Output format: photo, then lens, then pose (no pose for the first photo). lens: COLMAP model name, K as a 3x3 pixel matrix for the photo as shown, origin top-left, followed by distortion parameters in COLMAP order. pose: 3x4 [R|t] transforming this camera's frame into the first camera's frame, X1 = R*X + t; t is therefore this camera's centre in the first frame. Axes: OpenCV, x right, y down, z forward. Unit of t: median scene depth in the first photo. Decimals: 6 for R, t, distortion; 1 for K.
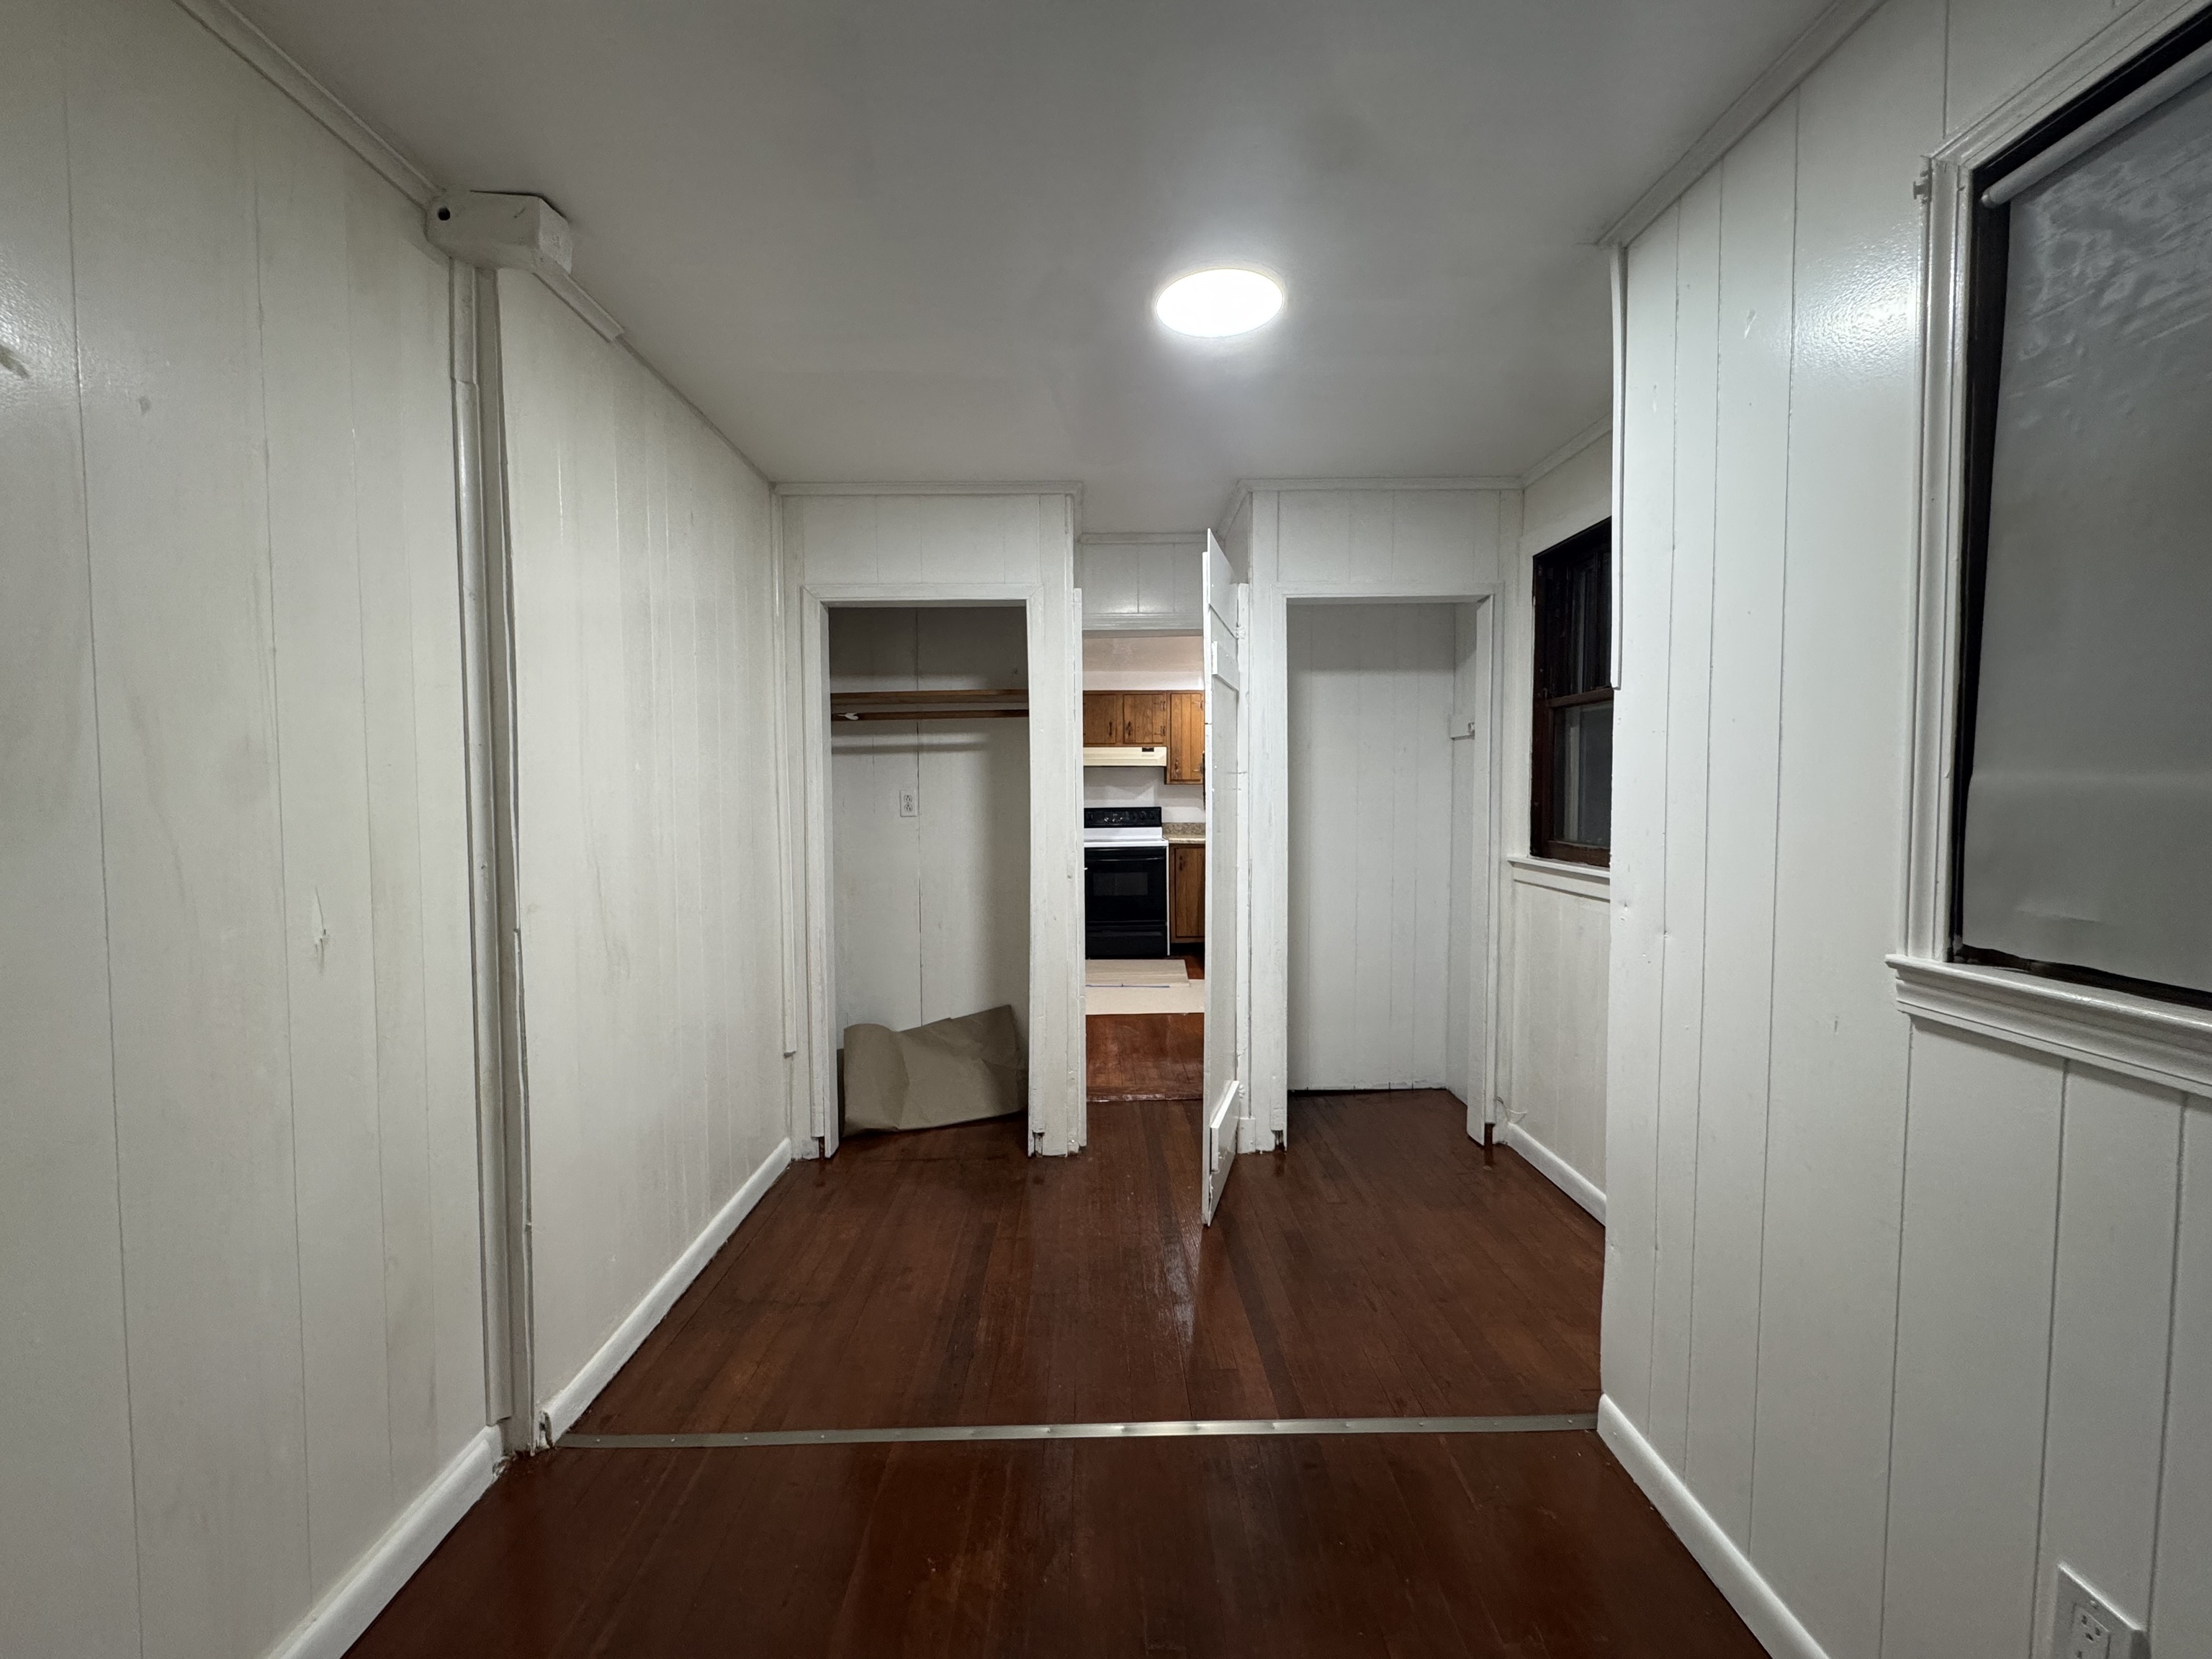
lens RADIAL K [[886.5, 0, 1104.0], [0, 886.5, 829.8], [0, 0, 1]] dist [0.000123, 0.000000]
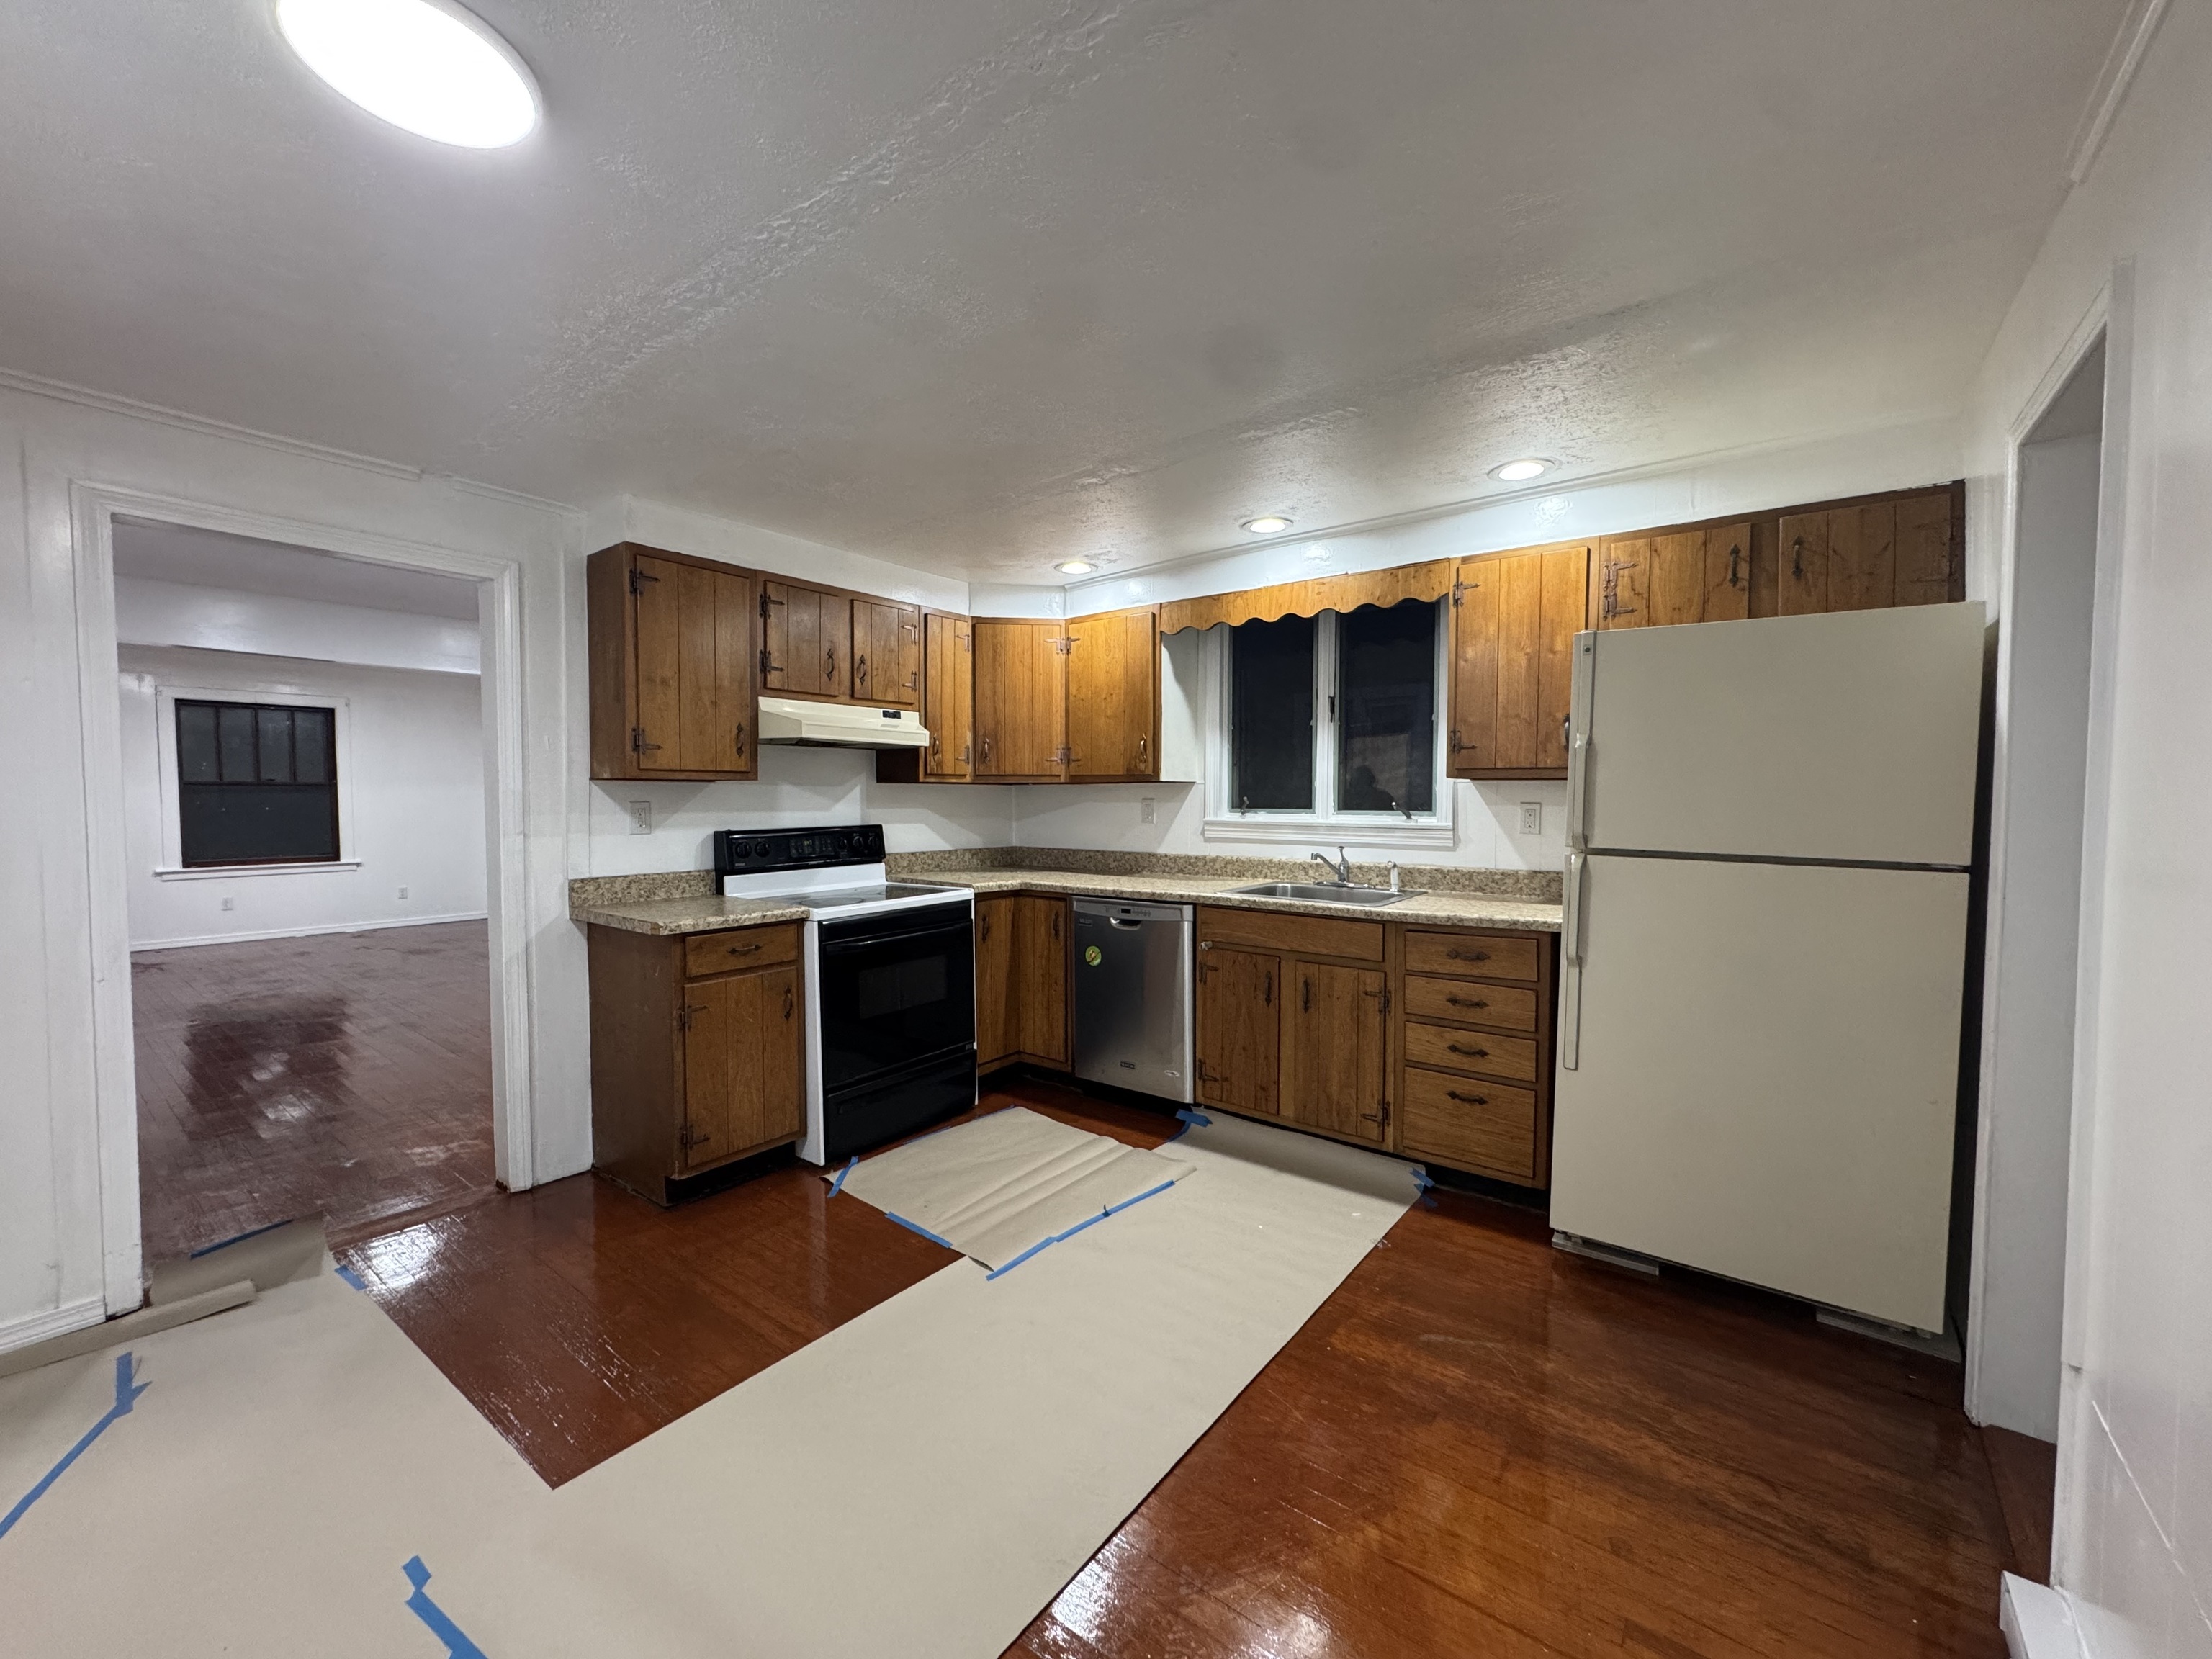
lens RADIAL K [[886.5, 0, 1107.5], [0, 886.5, 826.1], [0, 0, 1]] dist [0.000123, 0.000000]
pose [[0.612187, -0.024233, 0.790341, -0.282892], [0.029855, 0.999526, 0.007521, -0.025654], [-0.790149, 0.018991, 0.612621, 0.585355]]
